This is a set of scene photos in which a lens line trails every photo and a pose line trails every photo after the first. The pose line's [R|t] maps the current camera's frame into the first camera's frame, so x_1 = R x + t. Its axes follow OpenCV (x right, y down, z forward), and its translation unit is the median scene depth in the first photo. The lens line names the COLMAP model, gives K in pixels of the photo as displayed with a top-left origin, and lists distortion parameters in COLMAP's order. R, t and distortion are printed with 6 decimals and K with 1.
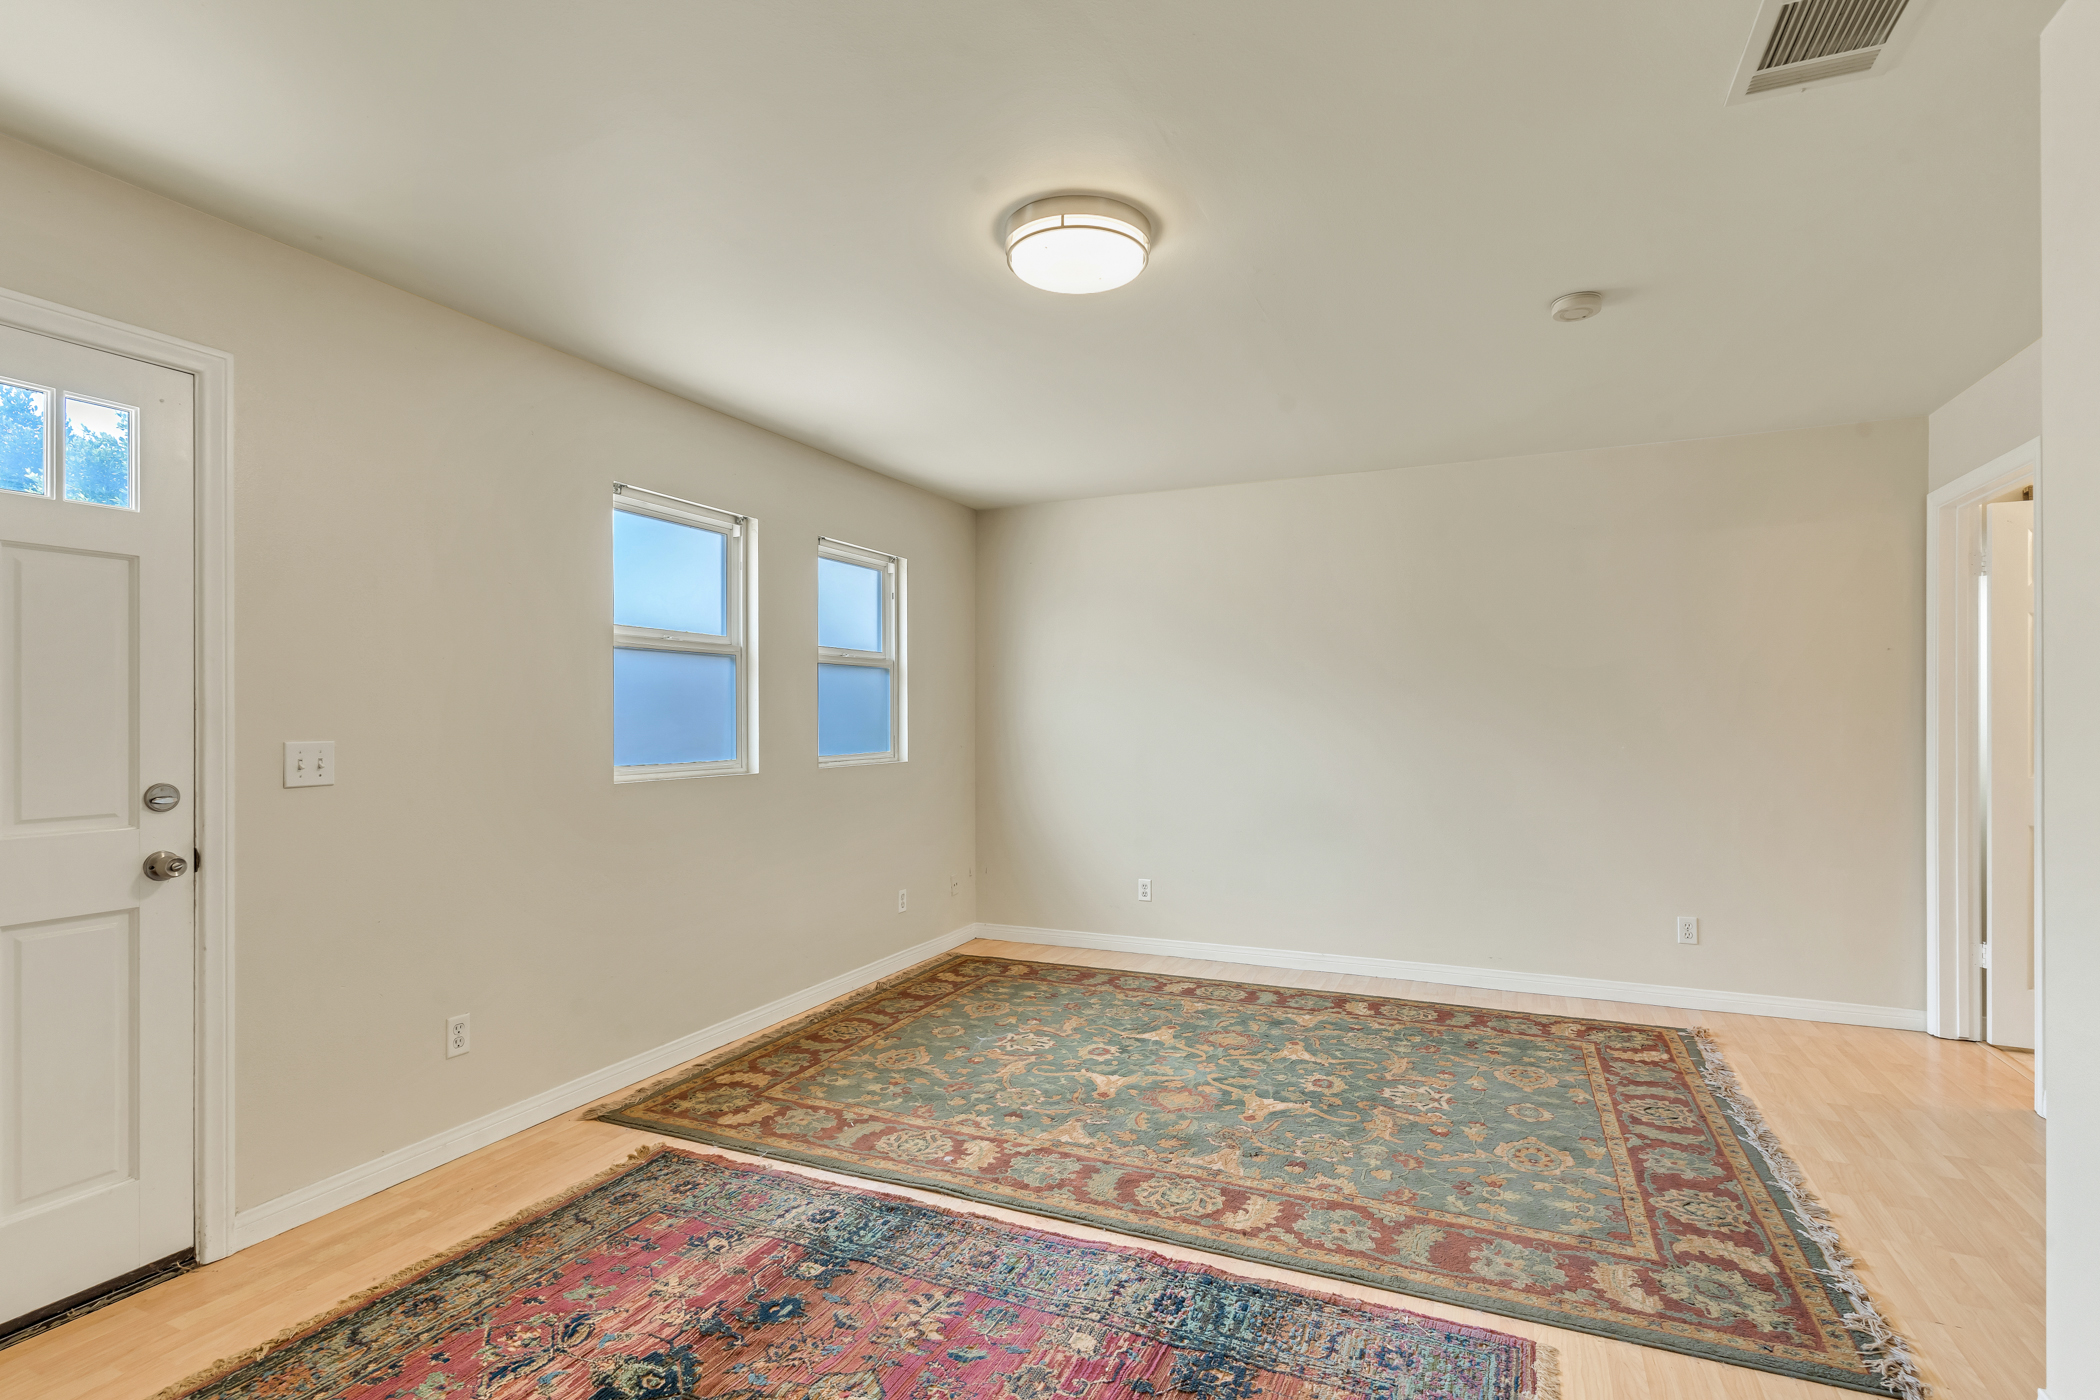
lens RADIAL K [[1021.9, 0, 1051.8], [0, 1021.9, 704.7], [0, 0, 1]] dist [0.000069, 0.000450]
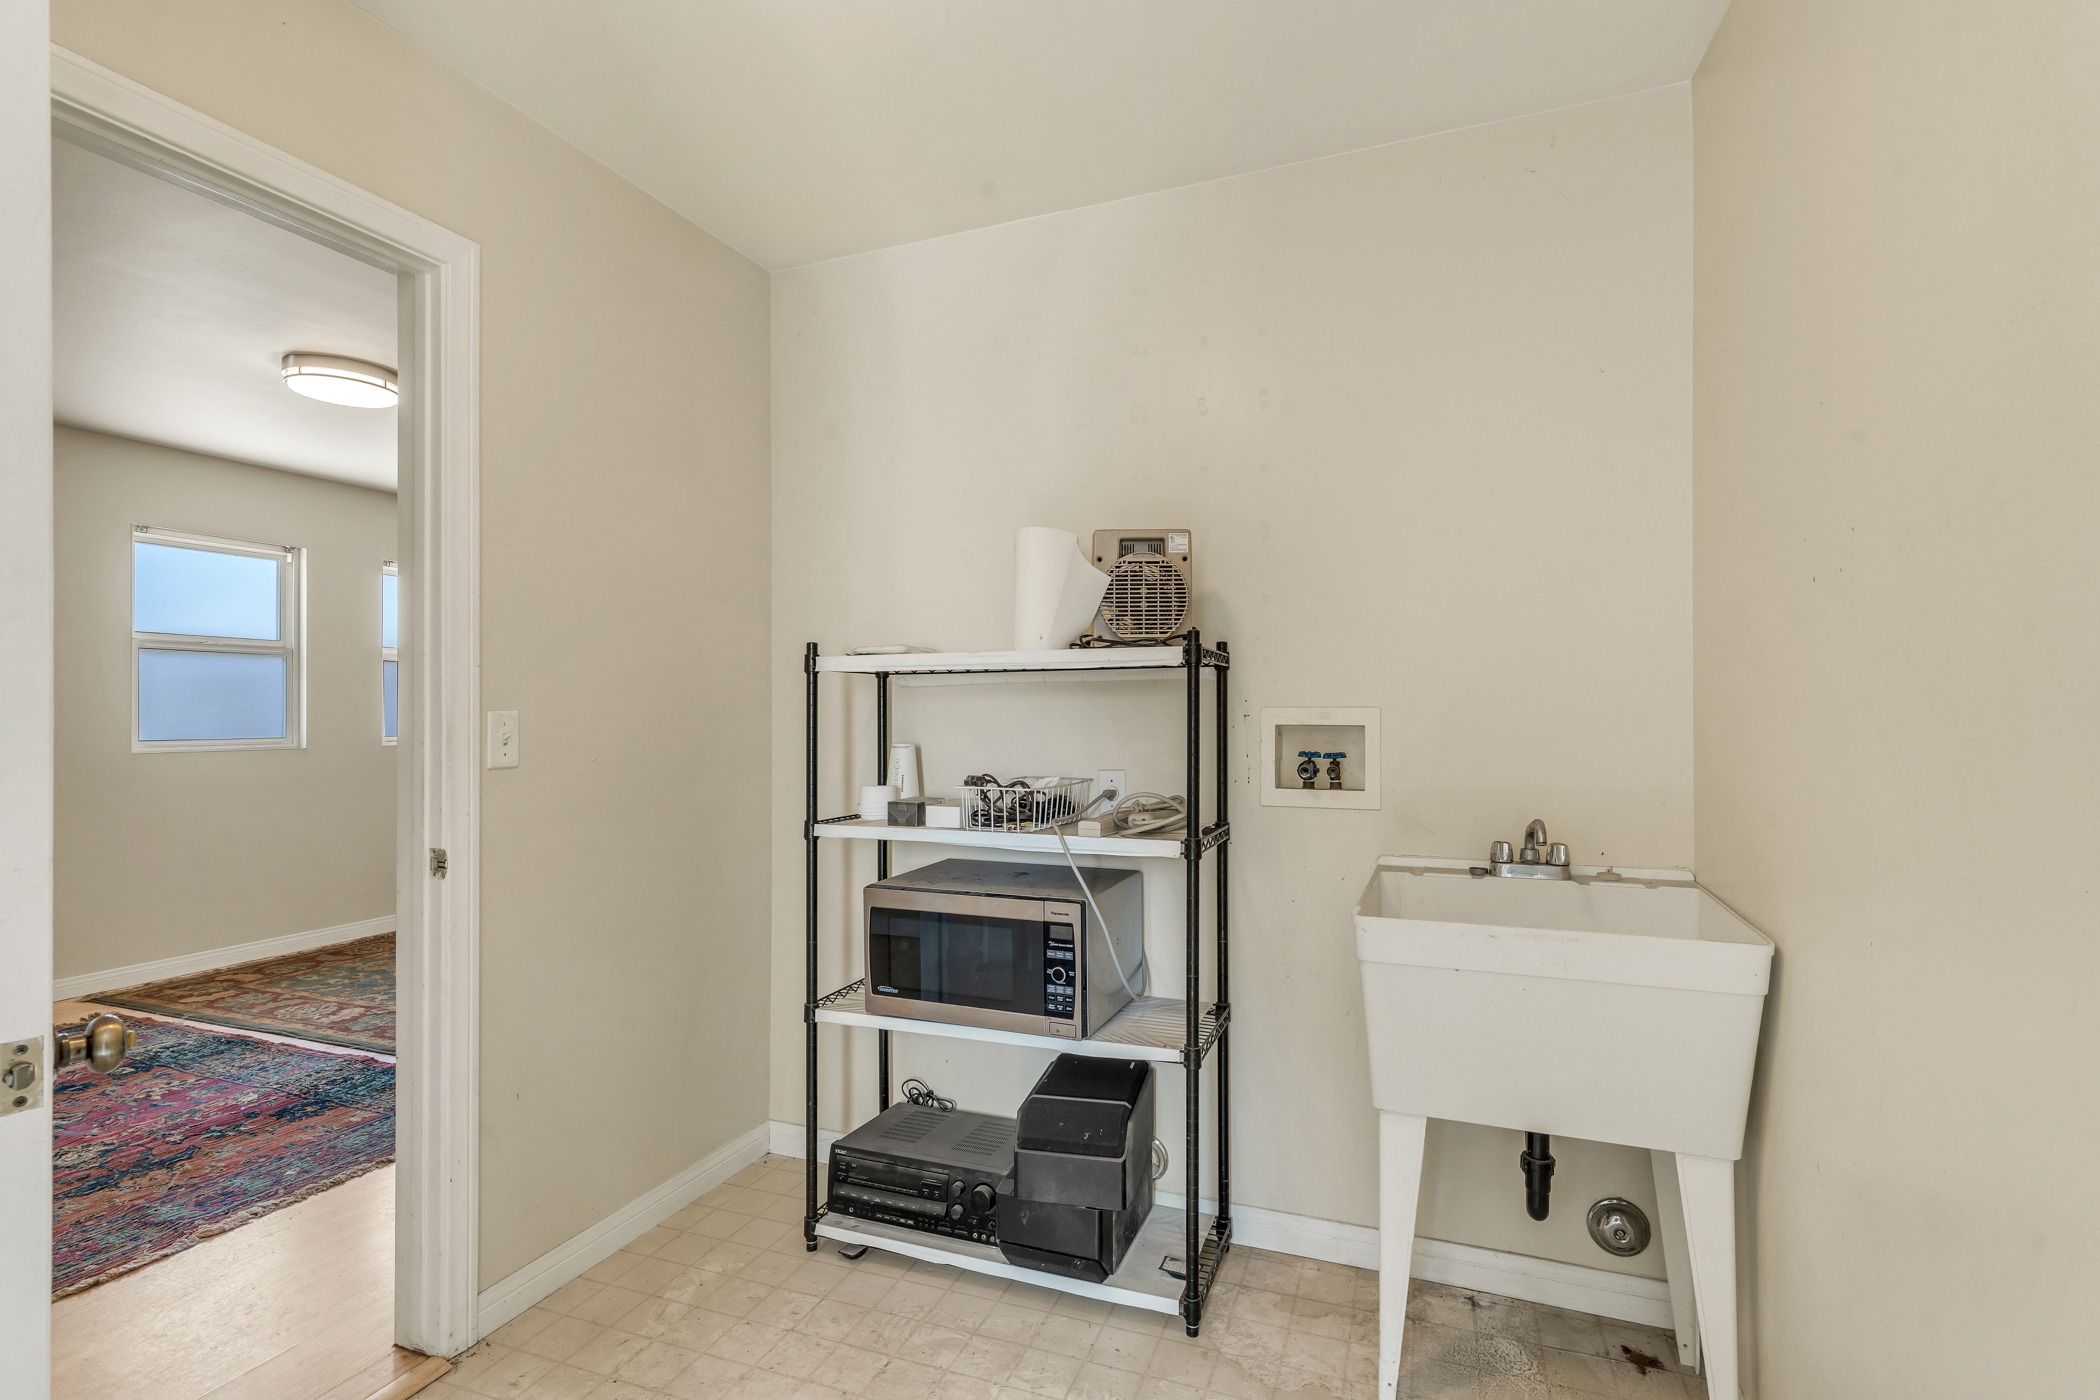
lens RADIAL K [[1009.9, 0, 1066.1], [0, 1009.9, 696.9], [0, 0, 1]] dist [0.001205, 0.000700]
pose [[0.998868, 0.003156, 0.047471, 0.753887], [-0.002914, 0.999982, -0.005159, 0.008971], [-0.047486, 0.005015, 0.998859, -0.381356]]
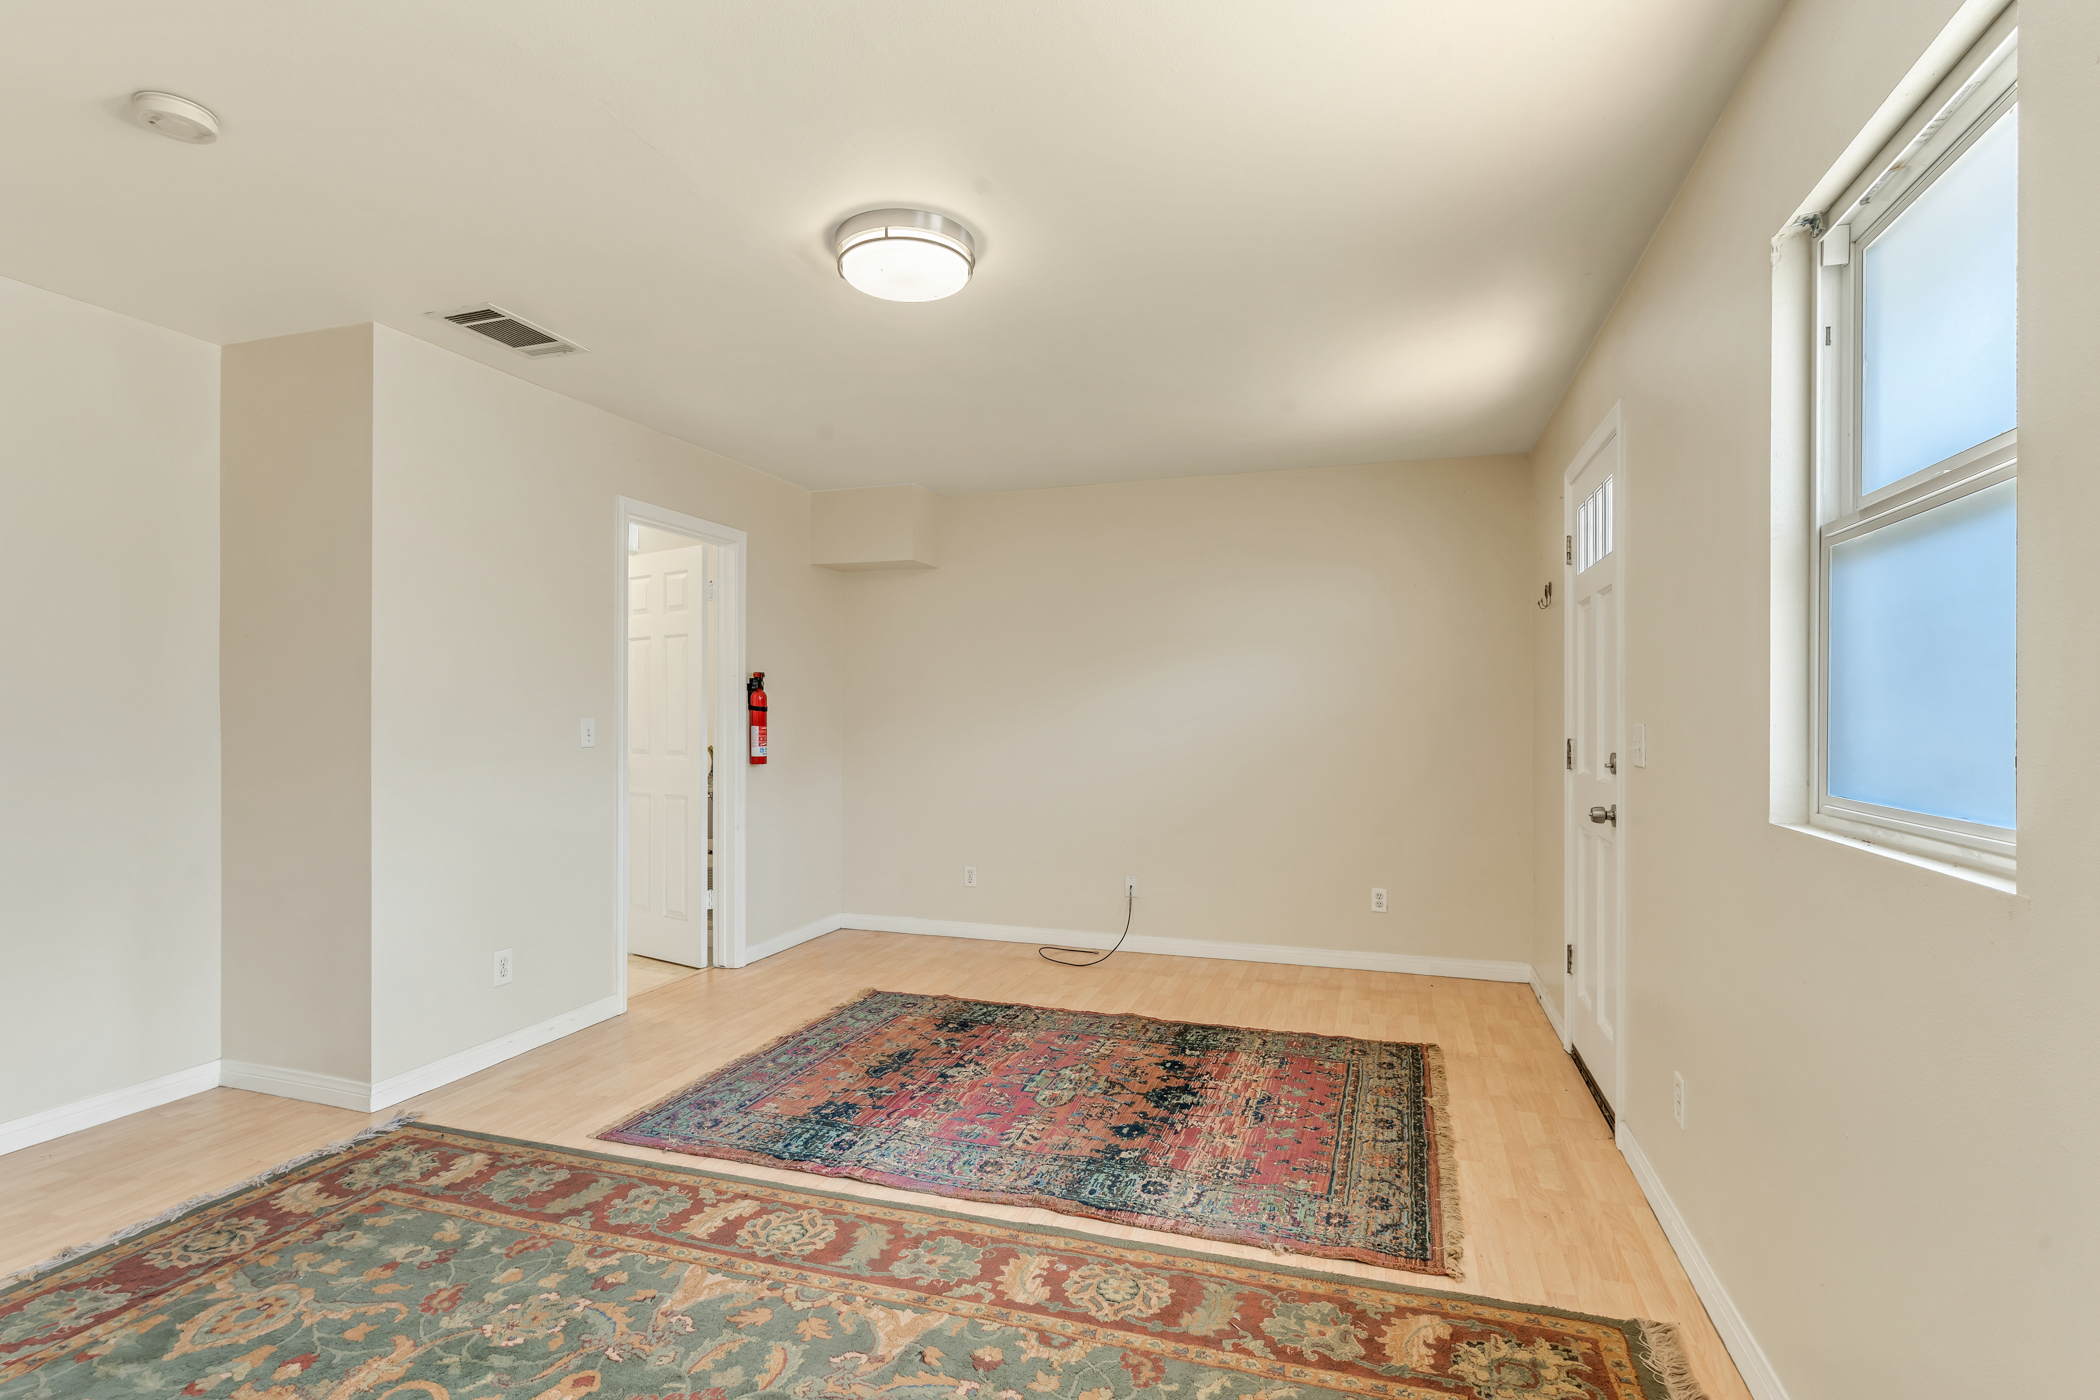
lens RADIAL K [[1009.9, 0, 1066.1], [0, 1009.9, 696.9], [0, 0, 1]] dist [0.001205, 0.000700]
pose [[-0.993428, 0.000232, -0.114457, -0.014746], [0.003641, 0.999556, -0.029581, 0.028765], [0.114399, -0.029804, -0.992988, 1.569061]]
